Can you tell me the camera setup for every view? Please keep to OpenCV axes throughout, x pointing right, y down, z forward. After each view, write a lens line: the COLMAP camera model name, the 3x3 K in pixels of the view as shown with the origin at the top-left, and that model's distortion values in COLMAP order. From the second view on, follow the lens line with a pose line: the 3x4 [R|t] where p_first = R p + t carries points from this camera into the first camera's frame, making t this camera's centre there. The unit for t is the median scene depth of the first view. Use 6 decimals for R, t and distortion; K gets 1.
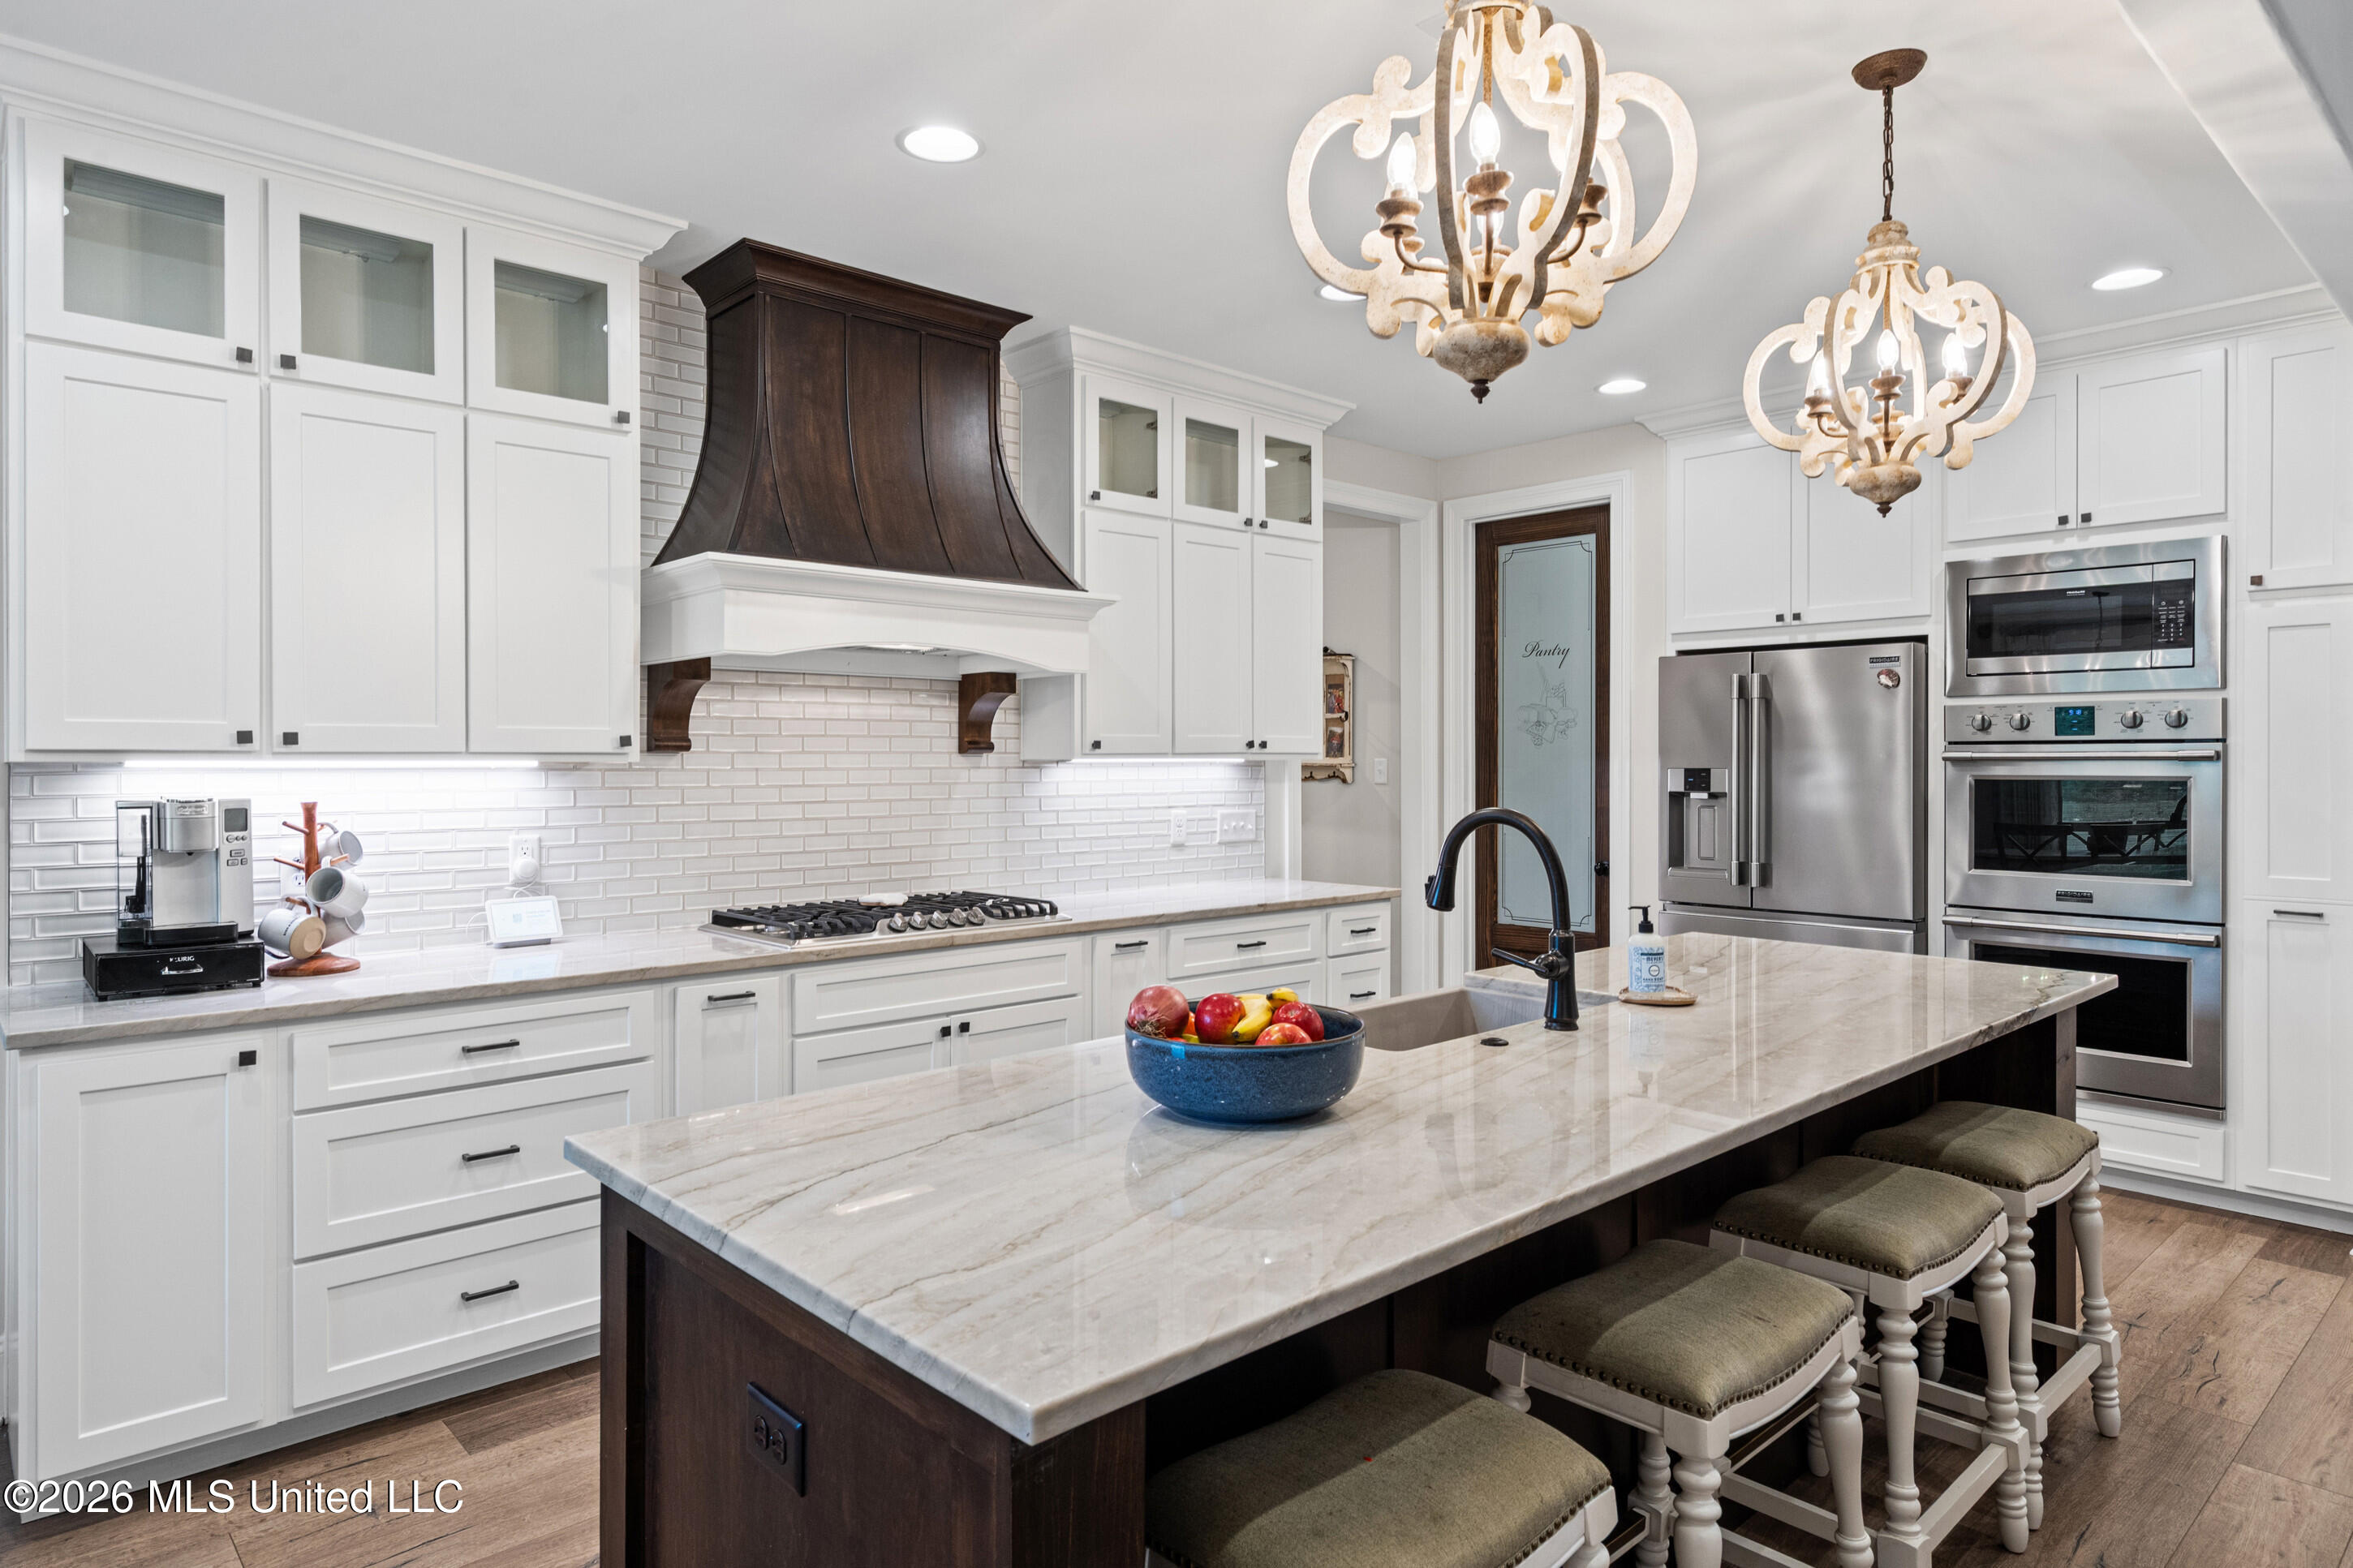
lens RADIAL K [[1373.3, 0, 1155.8], [0, 1373.3, 770.8], [0, 0, 1]] dist [0.012541, -0.000238]
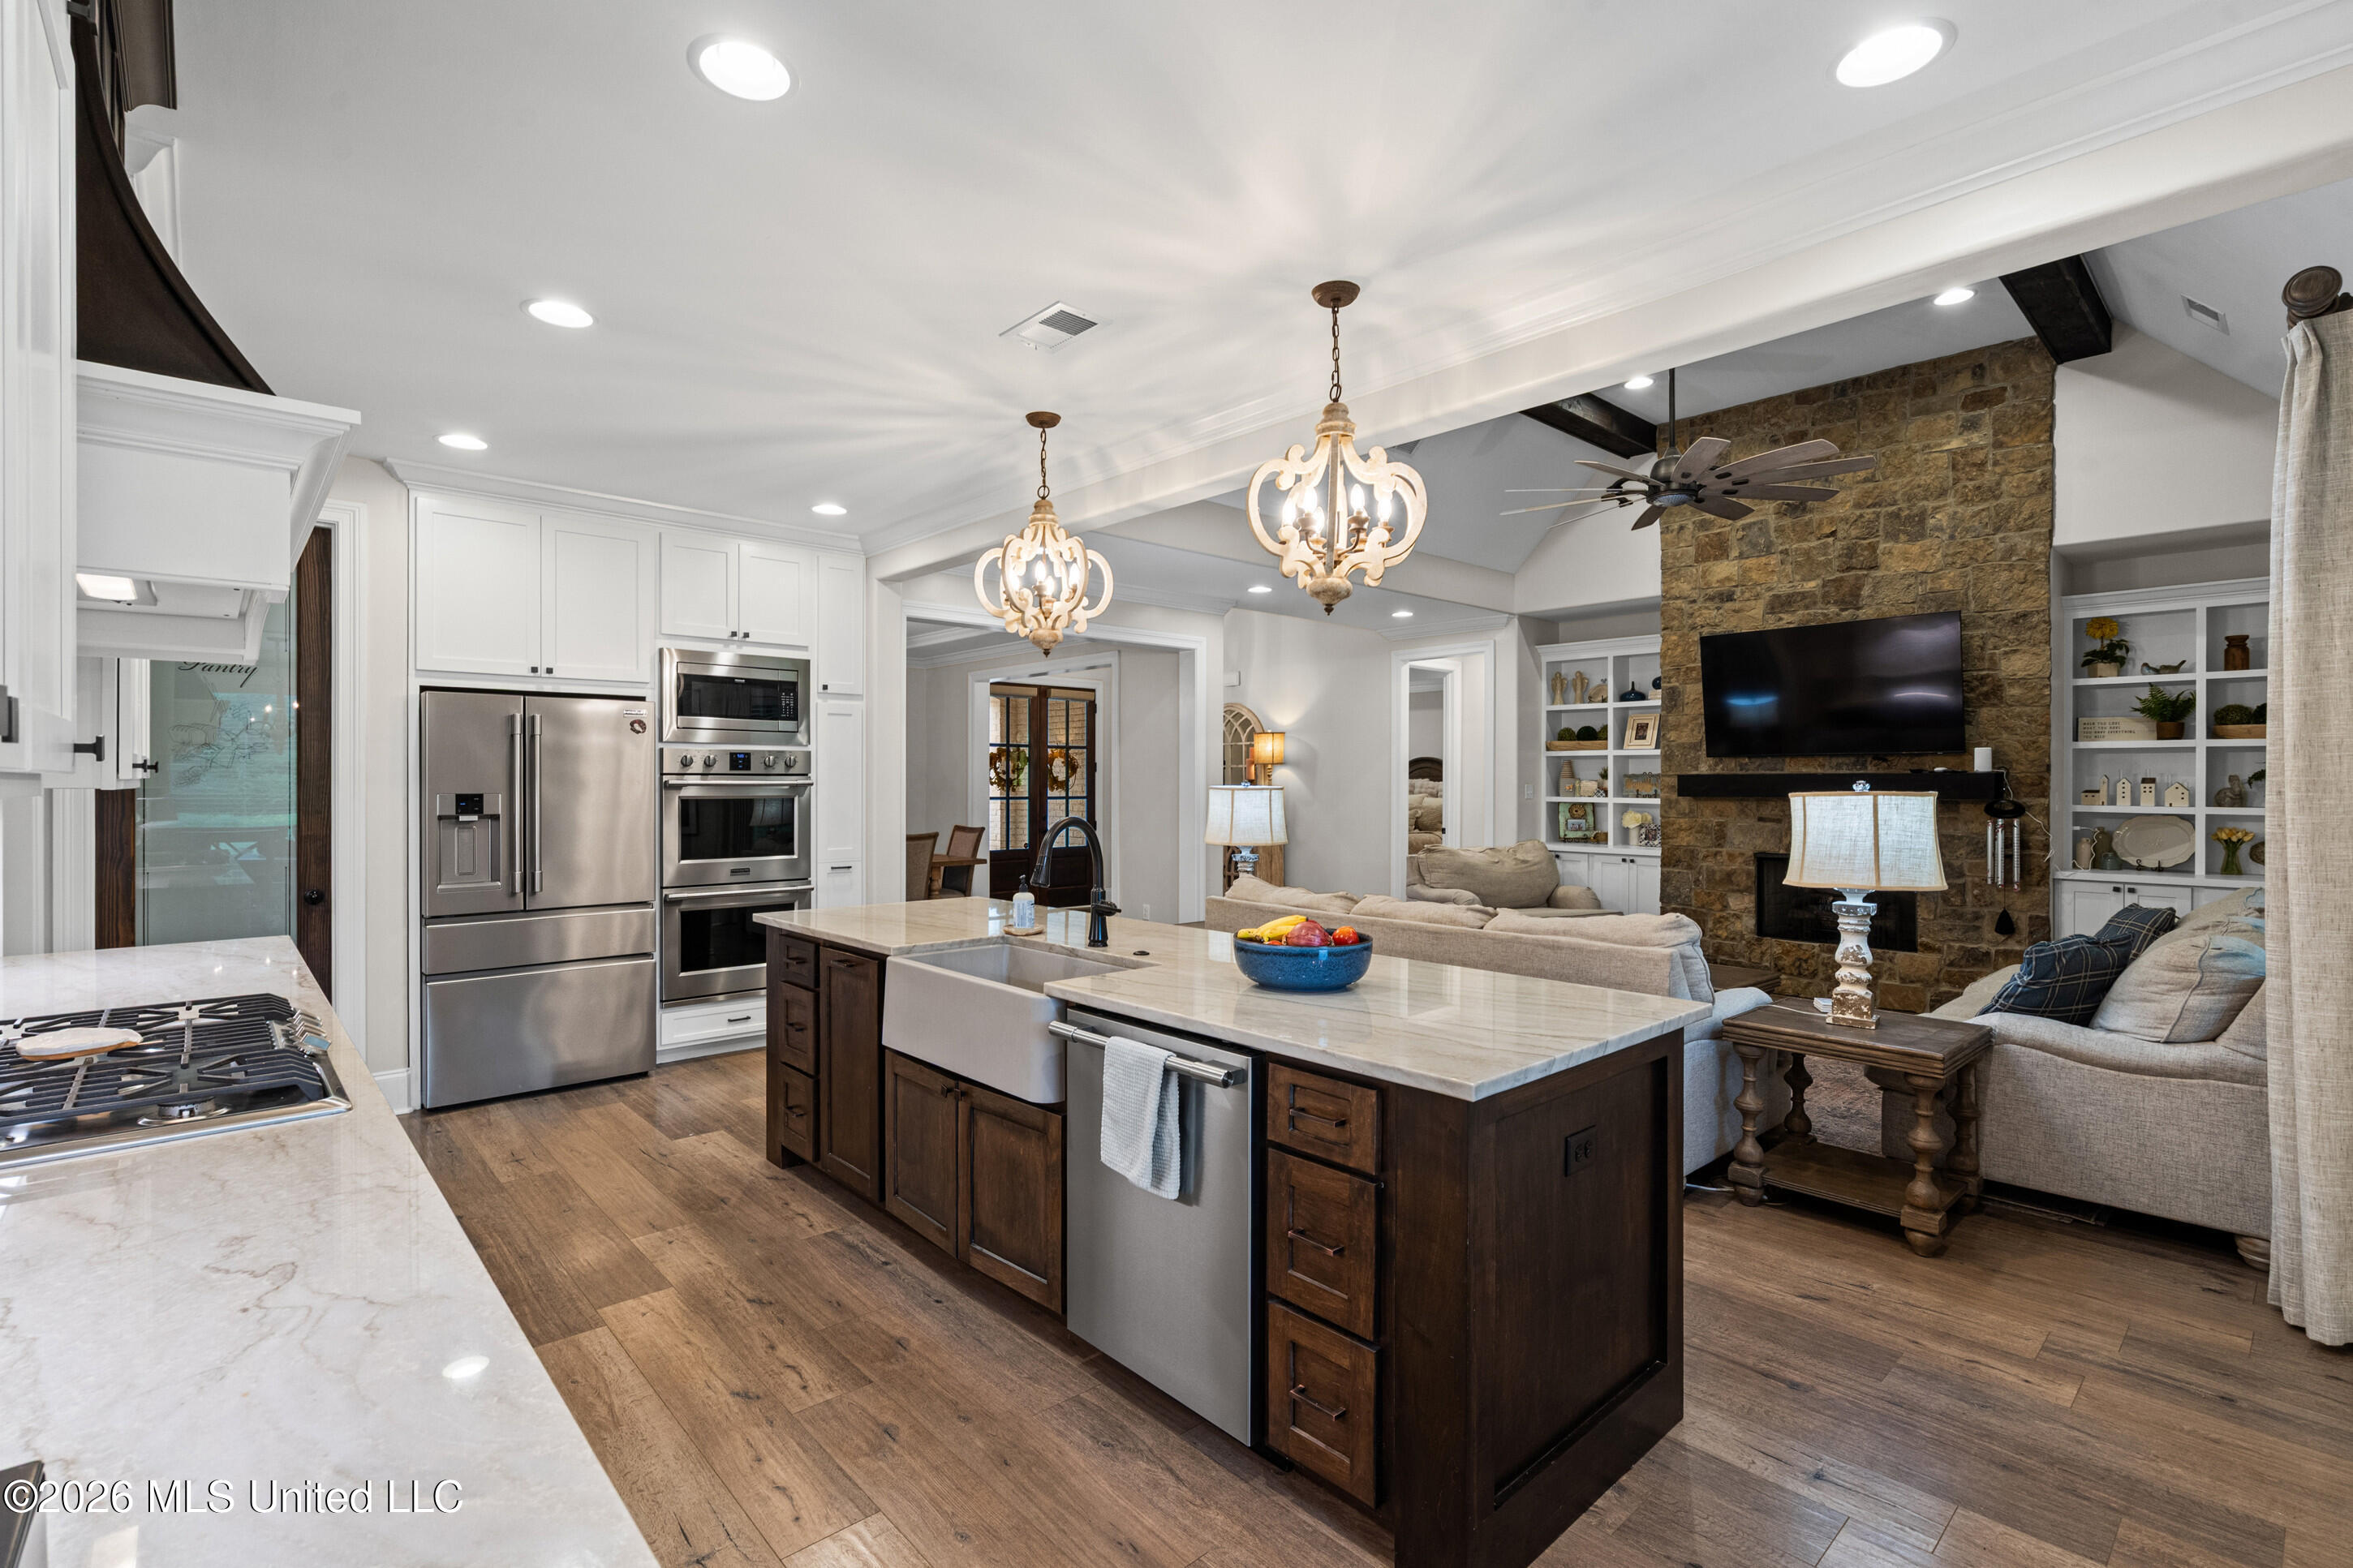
lens RADIAL K [[1078.5, 0, 1155.9], [0, 1078.5, 781.0], [0, 0, 1]] dist [-0.001091, 0.001699]
pose [[0.006268, 0.003183, 0.999975, -0.571004], [0.008428, 0.999959, -0.003235, -0.005660], [-0.999945, 0.008448, 0.006241, 0.511469]]
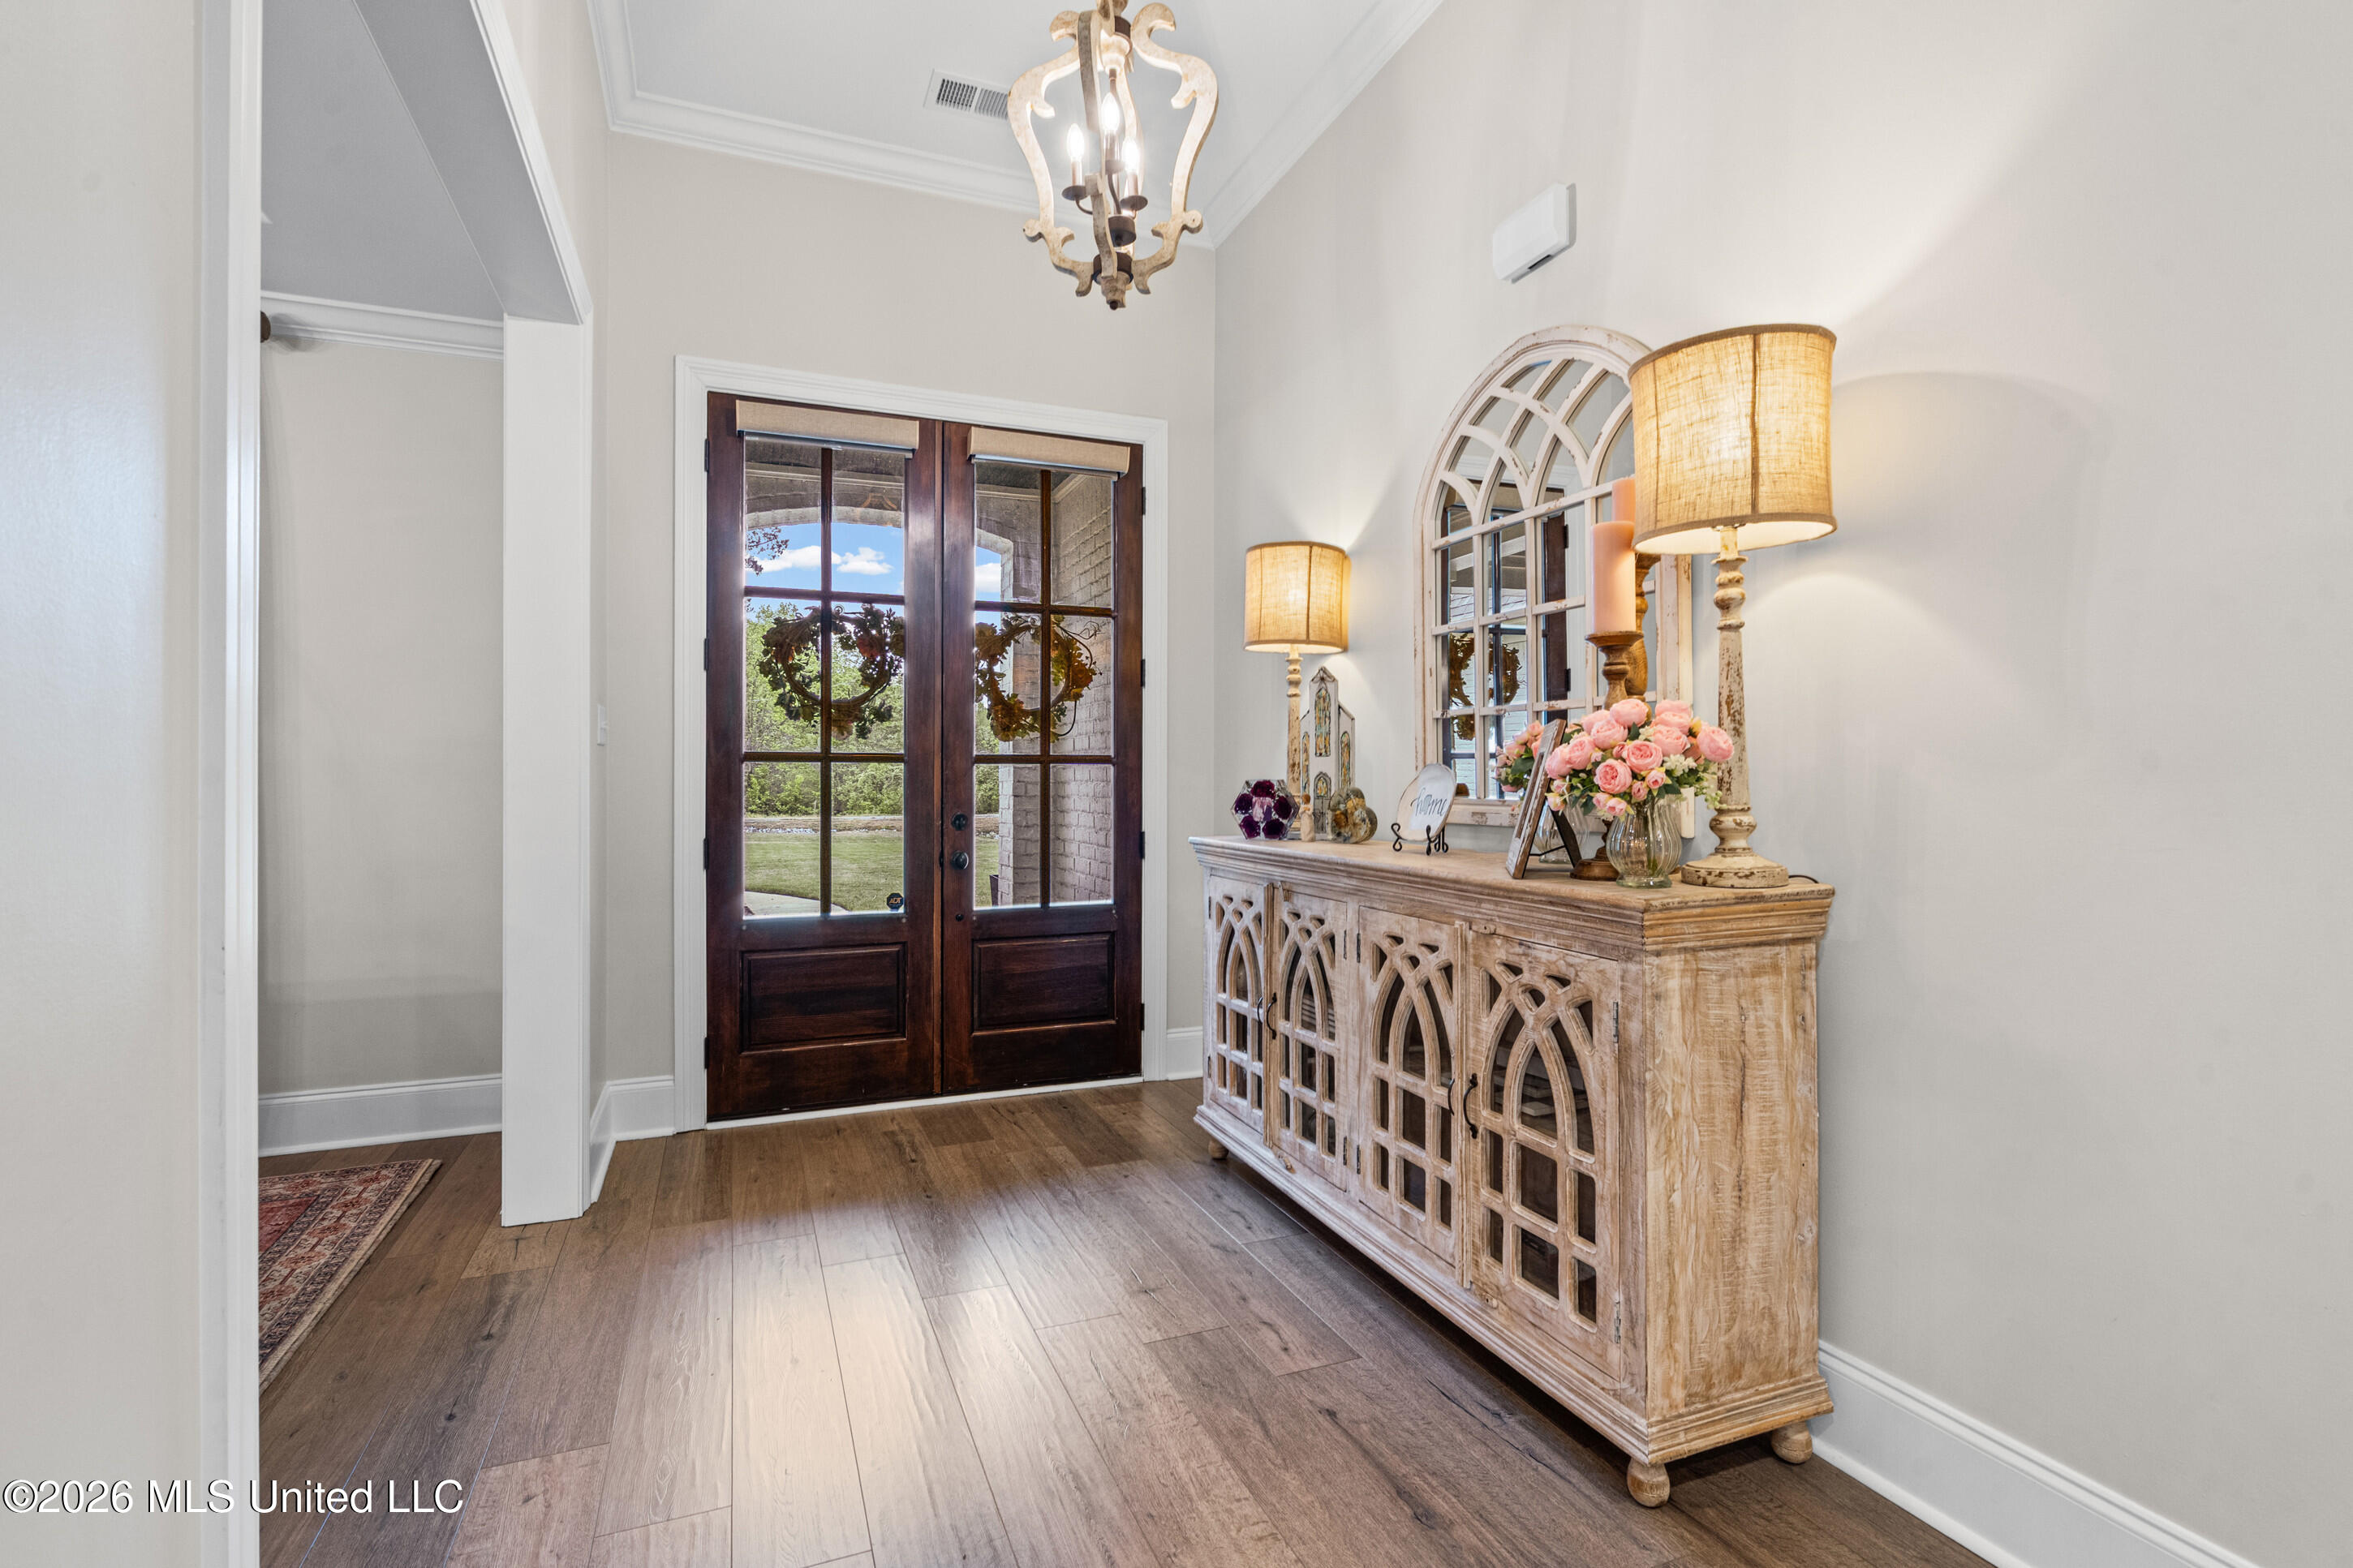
lens RADIAL K [[1078.5, 0, 1162.5], [0, 1078.5, 784.0], [0, 0, 1]] dist [-0.001091, 0.001699]
pose [[0.353540, 0.000117, 0.935419, 1.274773], [0.004009, 0.999991, -0.001640, 0.045936], [-0.935411, 0.004330, 0.353536, 0.339382]]
